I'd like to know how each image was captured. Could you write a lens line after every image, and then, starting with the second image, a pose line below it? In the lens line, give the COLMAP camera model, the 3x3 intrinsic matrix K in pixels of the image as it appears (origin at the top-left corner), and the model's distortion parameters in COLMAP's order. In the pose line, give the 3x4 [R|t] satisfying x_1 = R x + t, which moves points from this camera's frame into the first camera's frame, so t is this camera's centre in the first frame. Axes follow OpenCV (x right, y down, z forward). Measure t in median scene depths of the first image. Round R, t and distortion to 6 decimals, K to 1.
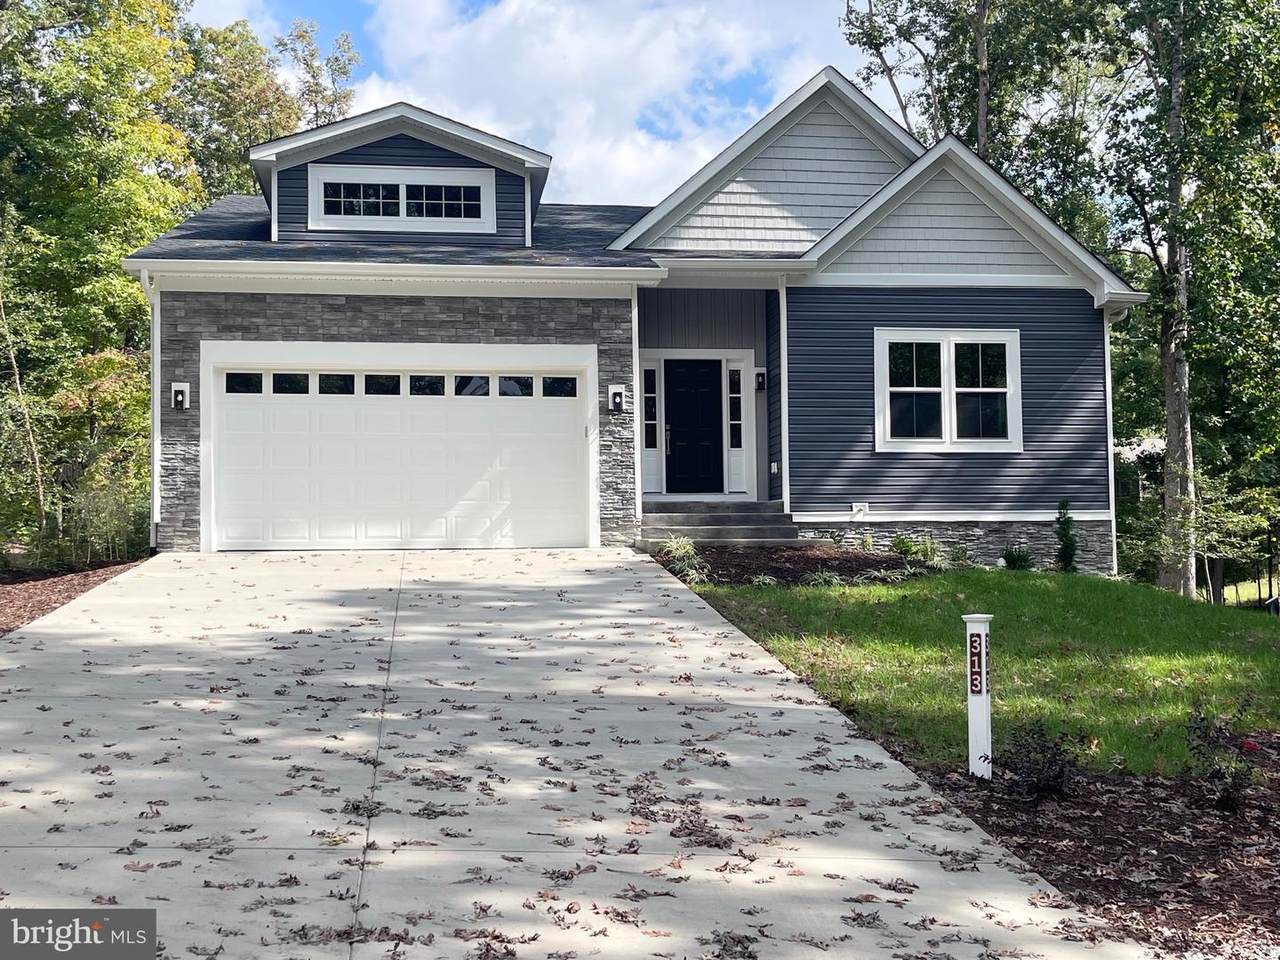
lens RADIAL K [[1532.0, 0, 640.0], [0, 1532.0, 480.0], [0, 0, 1]] dist [-0.000006, -0.000119]
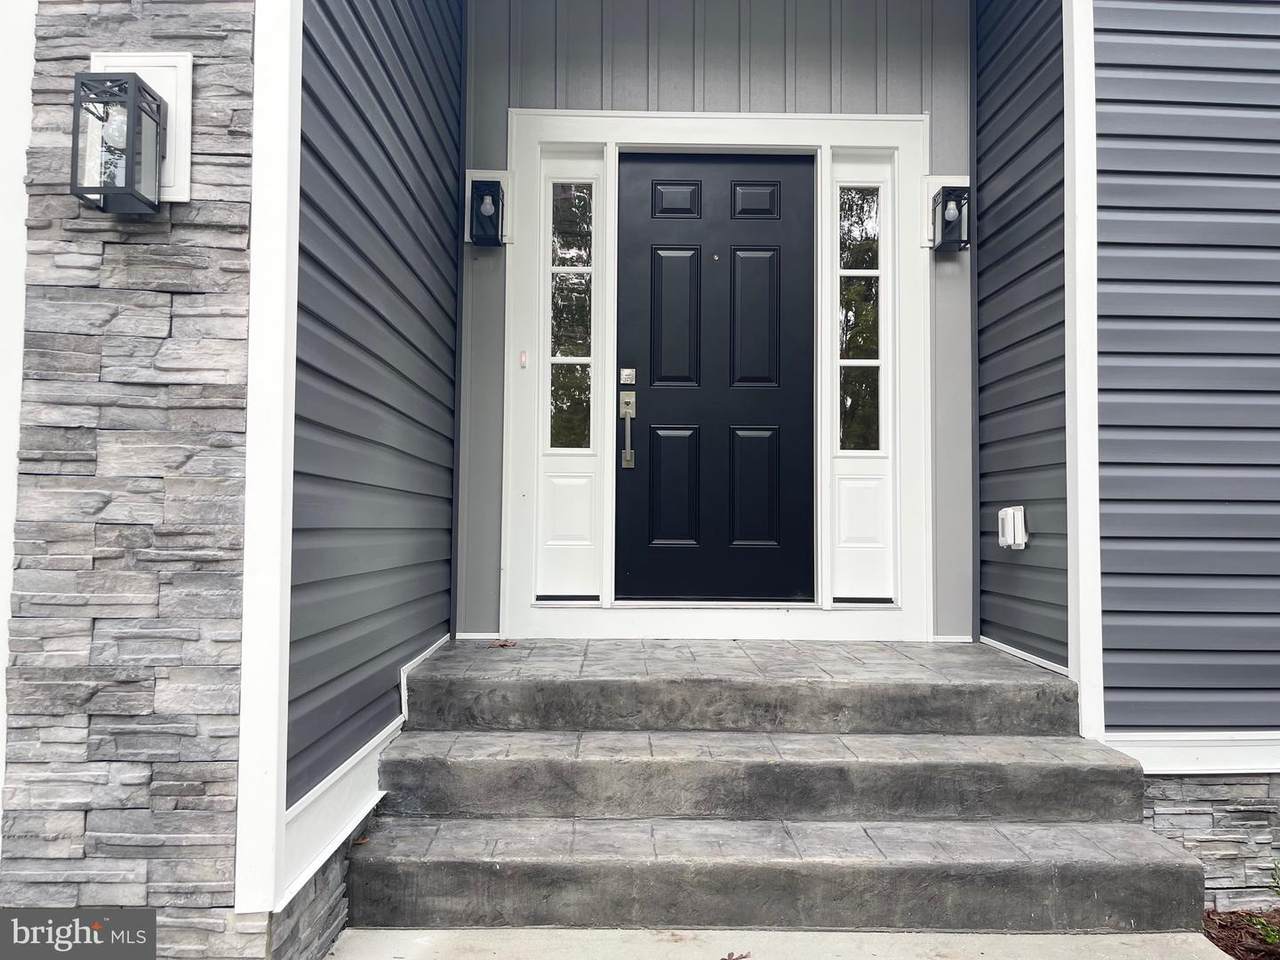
lens RADIAL K [[920.4, 0, 640.0], [0, 920.4, 480.0], [0, 0, 1]] dist [0.028654, -0.002241]
pose [[0.991488, 0.013209, -0.129526, 0.043733], [-0.010903, 0.999769, 0.018498, -0.017904], [0.129740, -0.016929, 0.991404, 0.820647]]
